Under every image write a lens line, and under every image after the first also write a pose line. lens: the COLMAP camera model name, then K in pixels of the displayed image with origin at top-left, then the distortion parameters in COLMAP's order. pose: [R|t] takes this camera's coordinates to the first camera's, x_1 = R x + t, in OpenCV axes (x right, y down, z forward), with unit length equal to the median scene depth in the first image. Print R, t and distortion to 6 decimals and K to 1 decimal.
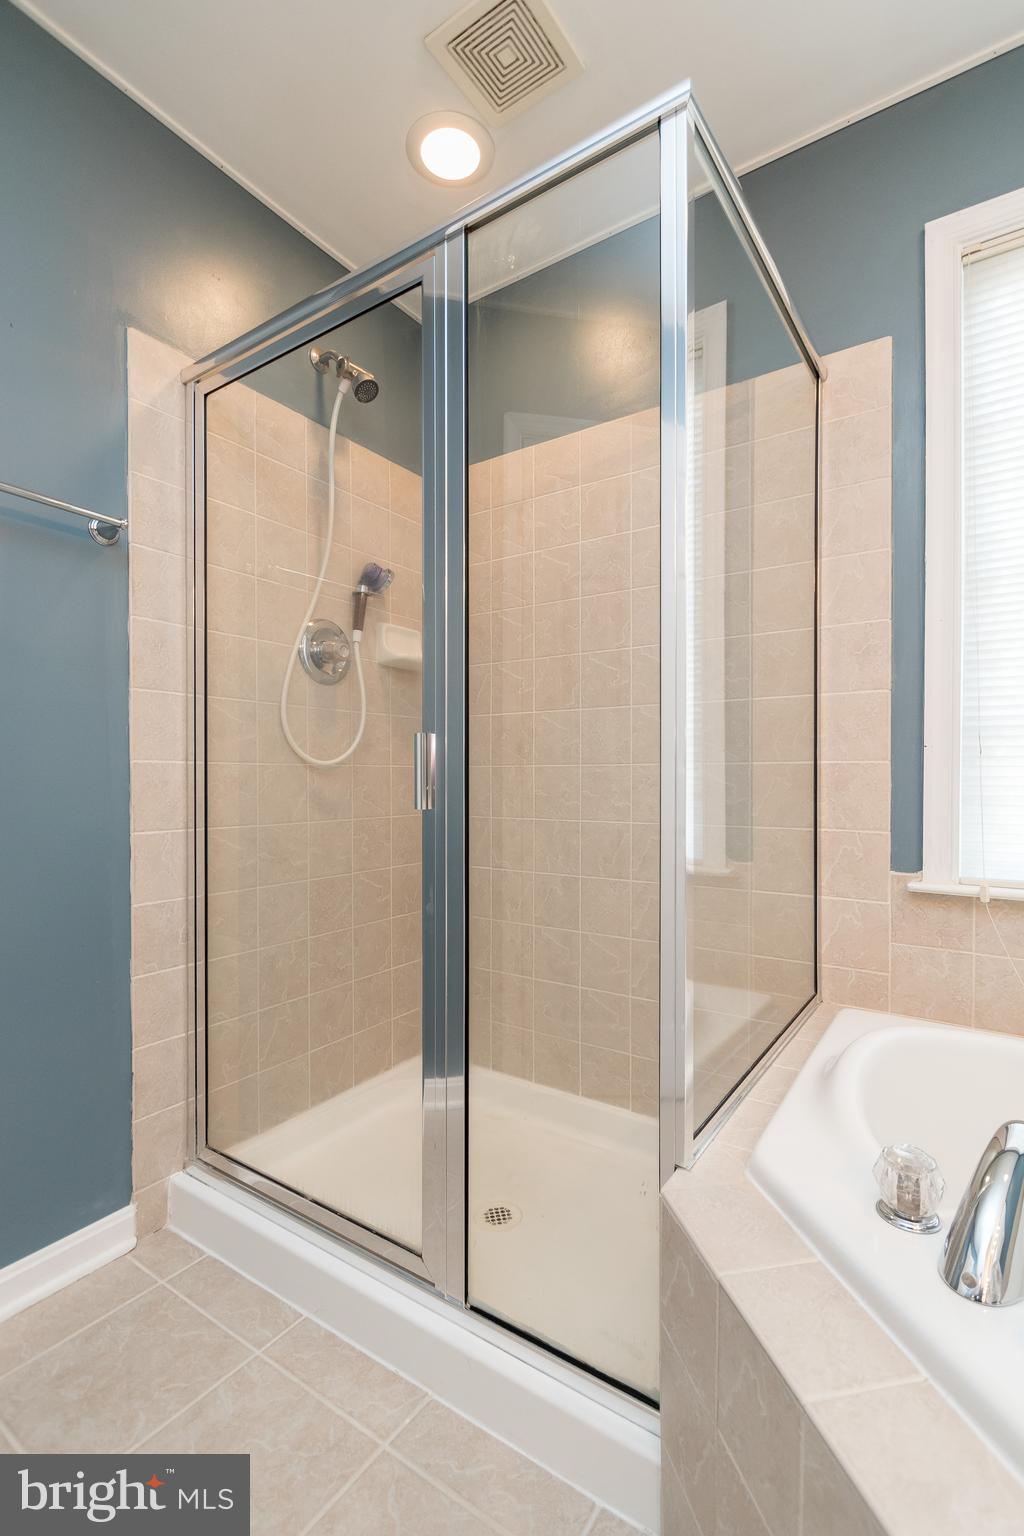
lens RADIAL K [[705.2, 0, 522.1], [0, 705.2, 779.2], [0, 0, 1]] dist [0.005085, -0.001621]
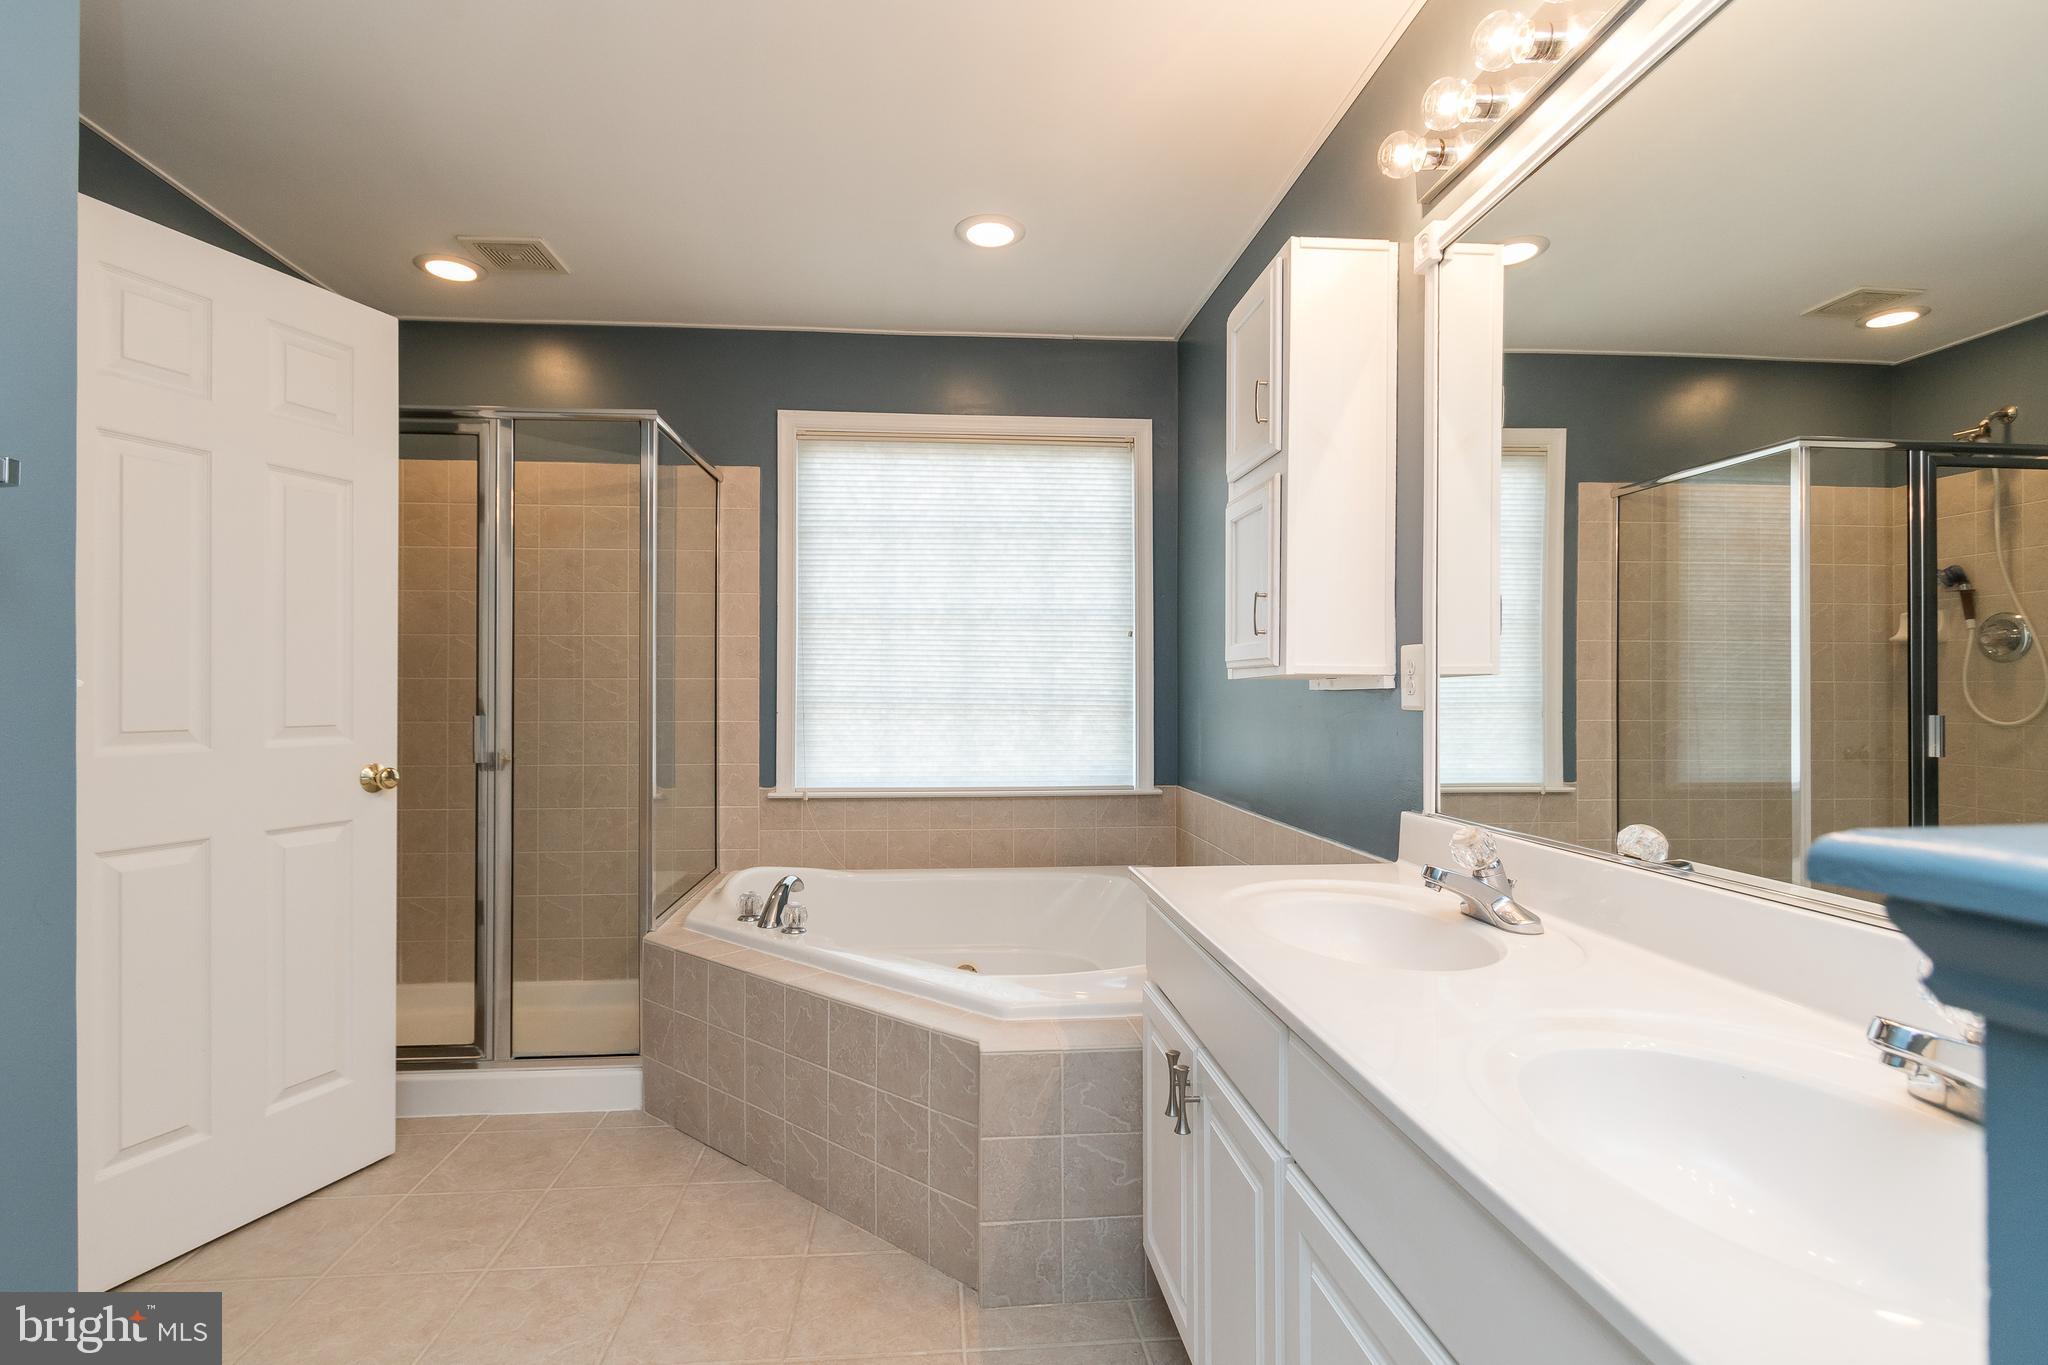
lens RADIAL K [[940.2, 0, 1014.3], [0, 940.2, 684.2], [0, 0, 1]] dist [0.005085, -0.001621]
pose [[0.768063, 0.001174, 0.640373, -0.441664], [-0.001251, 0.999999, -0.000334, -0.113977], [-0.640373, -0.000545, 0.768064, -1.099411]]
